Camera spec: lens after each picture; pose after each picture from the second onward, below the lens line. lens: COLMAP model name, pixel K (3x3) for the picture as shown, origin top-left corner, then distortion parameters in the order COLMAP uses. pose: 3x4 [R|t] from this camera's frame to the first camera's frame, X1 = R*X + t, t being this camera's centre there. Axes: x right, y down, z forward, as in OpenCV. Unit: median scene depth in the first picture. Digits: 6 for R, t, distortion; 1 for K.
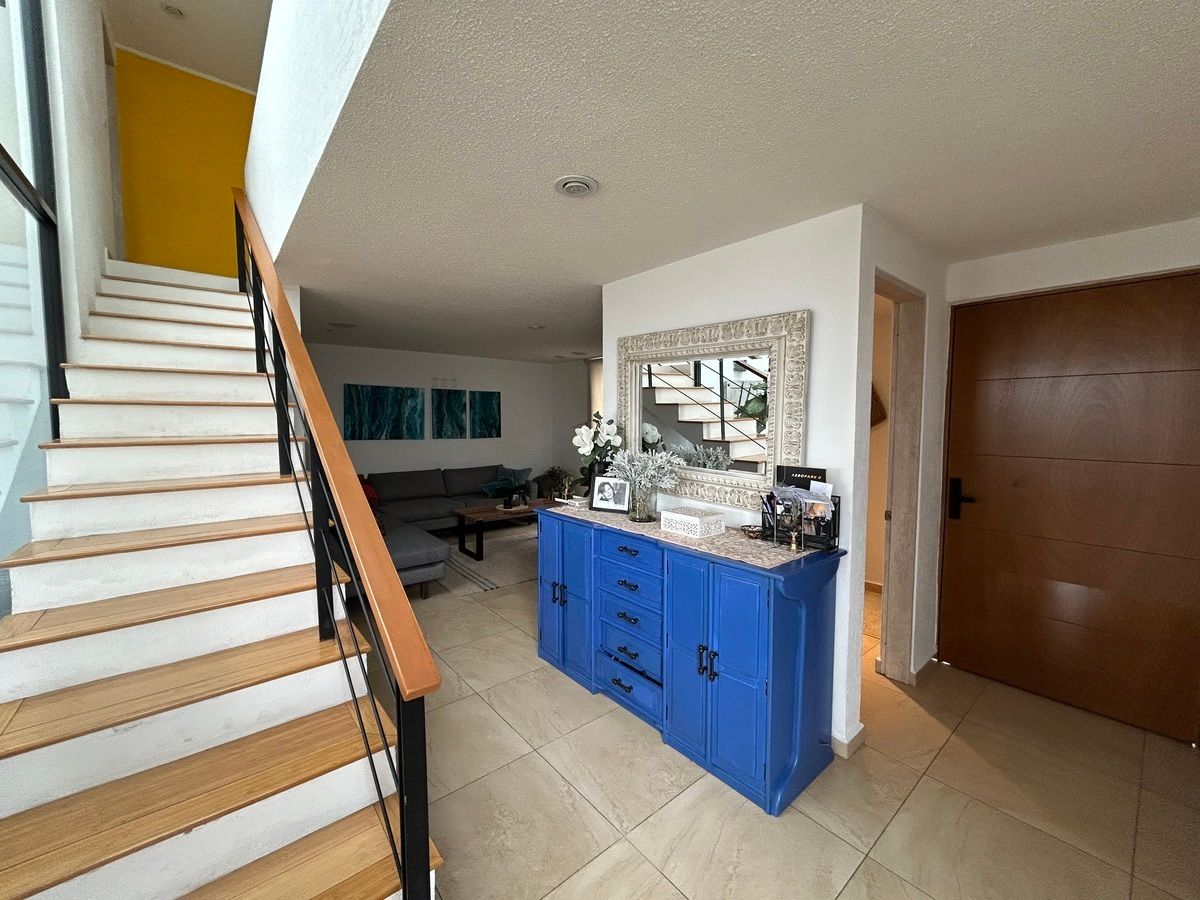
lens RADIAL K [[481.4, 0, 600.5], [0, 481.4, 448.8], [0, 0, 1]] dist [-0.003254, 0.001240]
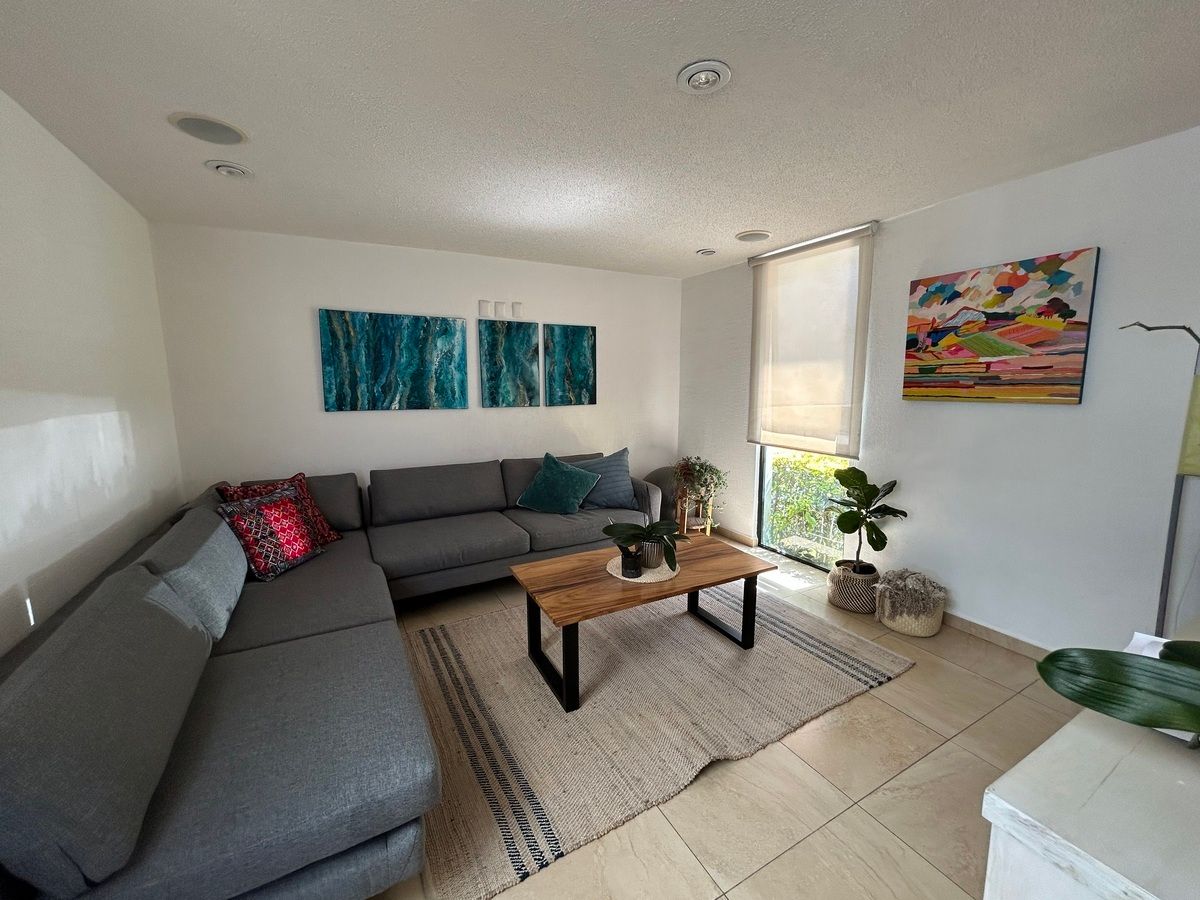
lens RADIAL K [[481.4, 0, 596.8], [0, 481.4, 447.1], [0, 0, 1]] dist [-0.003254, 0.001240]
pose [[0.979936, 0.018157, -0.198482, -0.214954], [-0.002643, 0.996938, 0.078150, -0.041870], [0.199293, -0.076058, 0.976984, 1.019756]]
